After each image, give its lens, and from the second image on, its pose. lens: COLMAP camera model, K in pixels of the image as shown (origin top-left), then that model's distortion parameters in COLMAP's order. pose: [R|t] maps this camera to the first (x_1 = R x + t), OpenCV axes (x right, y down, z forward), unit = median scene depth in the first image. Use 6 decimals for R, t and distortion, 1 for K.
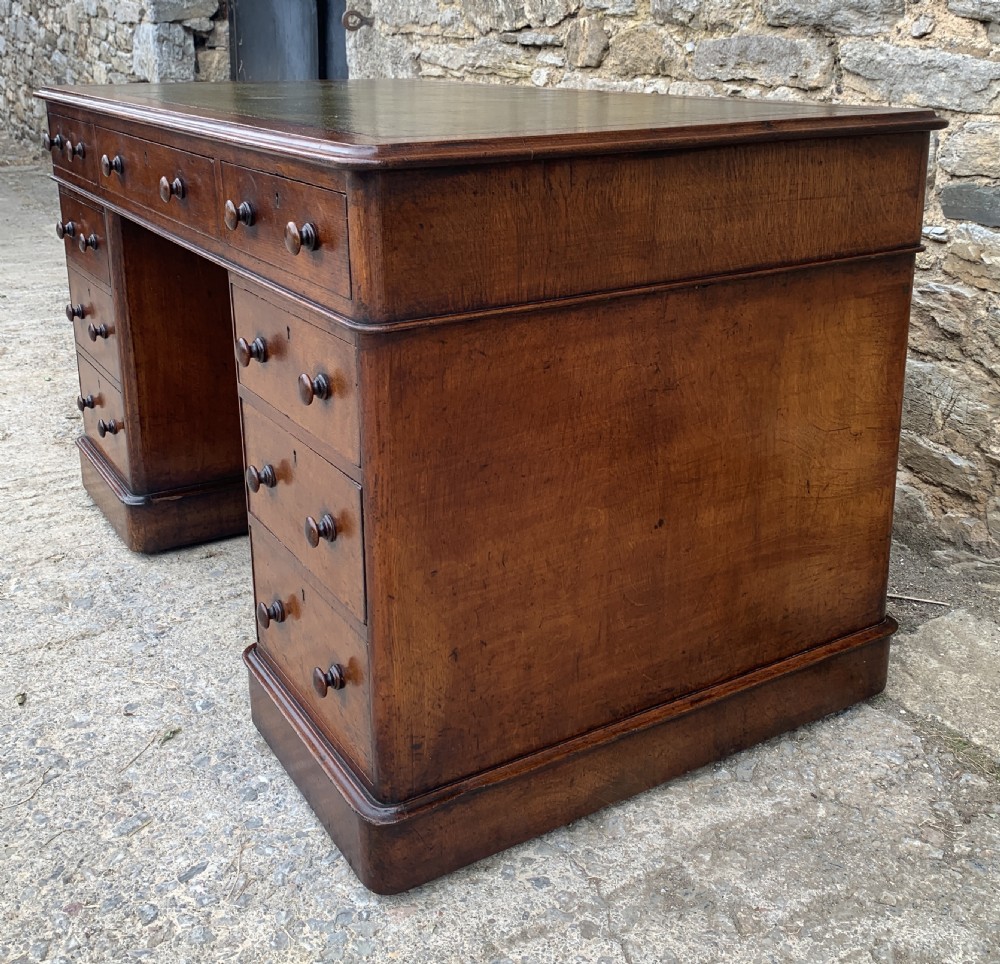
lens RADIAL K [[1153.4, 0, 522.3], [0, 1153.4, 375.5], [0, 0, 1]] dist [0.011425, 0.000000]
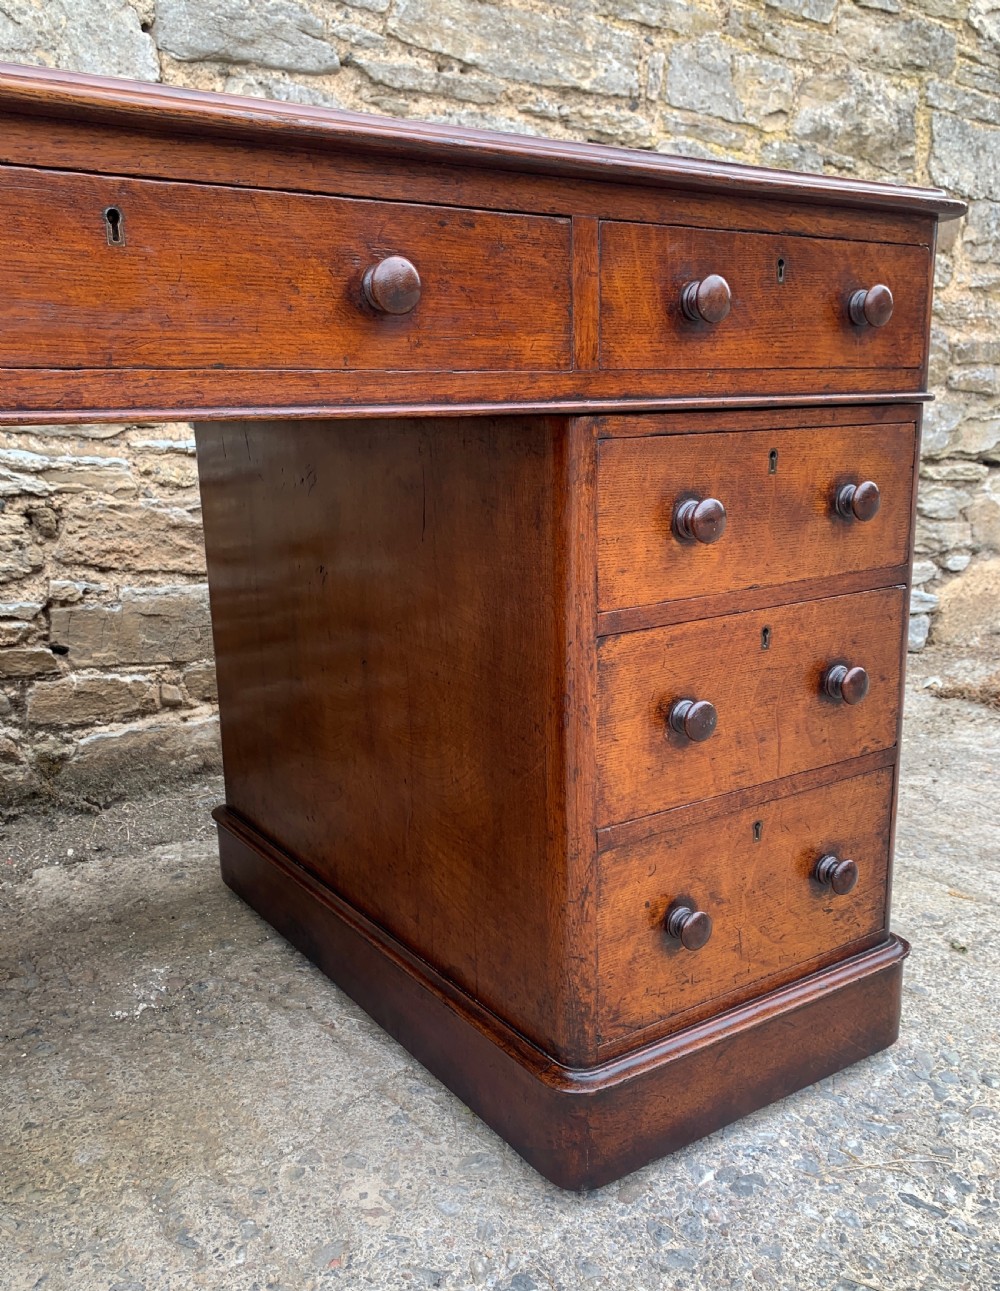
lens RADIAL K [[1134.5, 0, 488.1], [0, 1134.5, 676.1], [0, 0, 1]] dist [0.027867, -0.009034]
pose [[-0.030466, -0.229814, 0.972758, -0.617576], [0.303204, 0.925228, 0.228081, -0.086274], [-0.952438, 0.301893, 0.041493, 0.776724]]
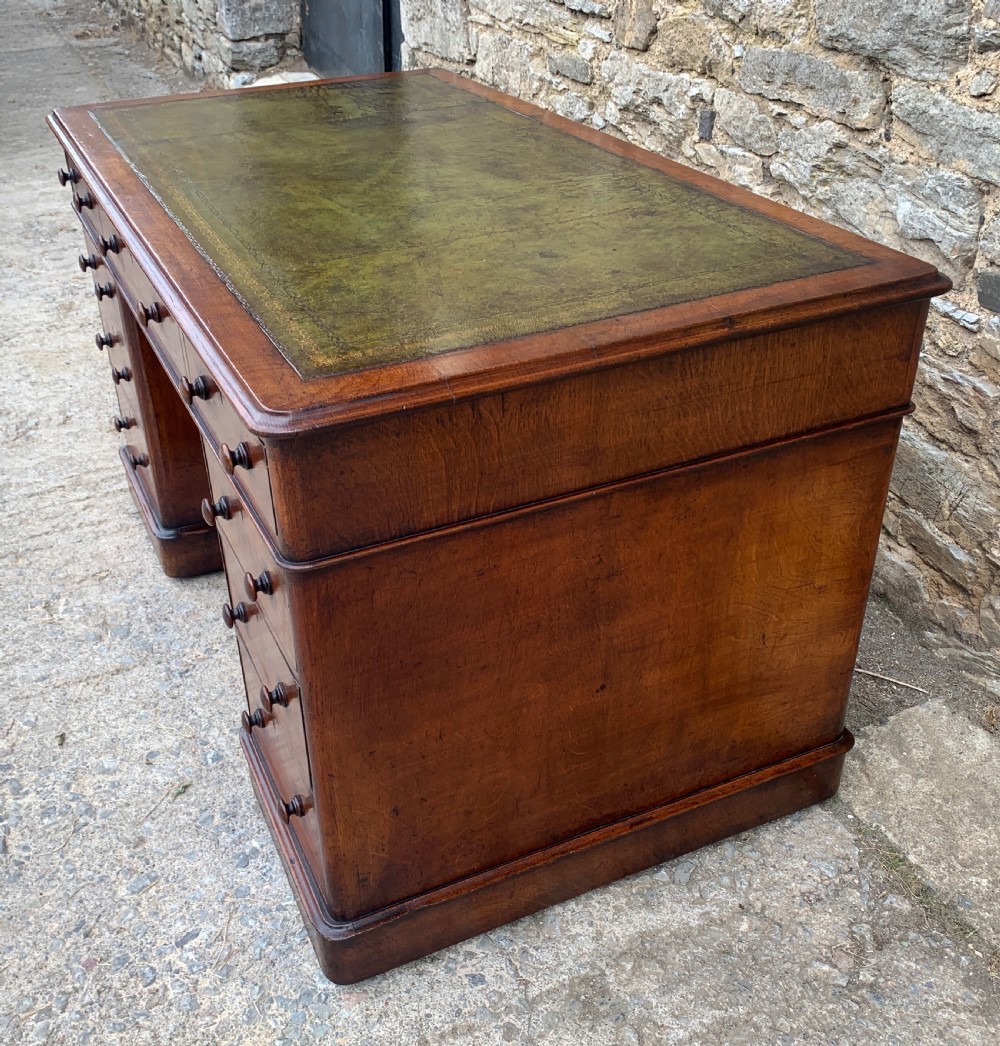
lens RADIAL K [[1128.9, 0, 476.1], [0, 1128.9, 546.3], [0, 0, 1]] dist [0.012289, 0.000000]
pose [[0.991325, 0.054643, -0.119532, 0.085113], [-0.018683, 0.958827, 0.283374, -0.197529], [0.130095, -0.278683, 0.951531, 0.033855]]
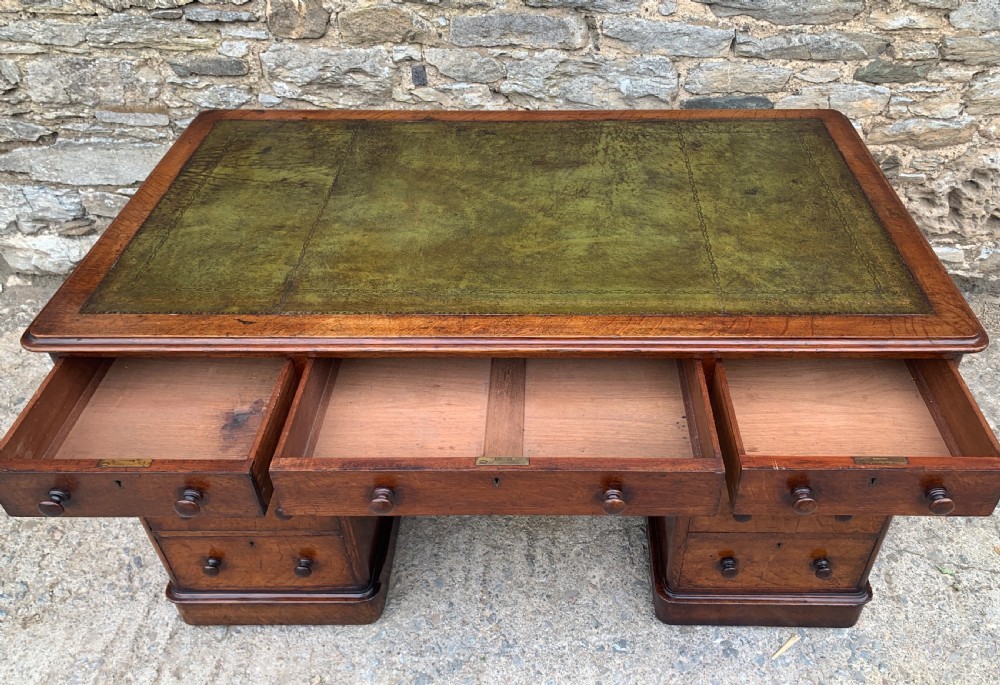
lens RADIAL K [[799.0, 0, 547.5], [0, 799.0, 303.1], [0, 0, 1]] dist [0.010731, 0.001847]
pose [[0.536642, -0.525395, 0.660285, -0.660258], [0.240713, 0.845308, 0.476981, -0.509992], [-0.808748, -0.097028, 0.580097, 0.448573]]
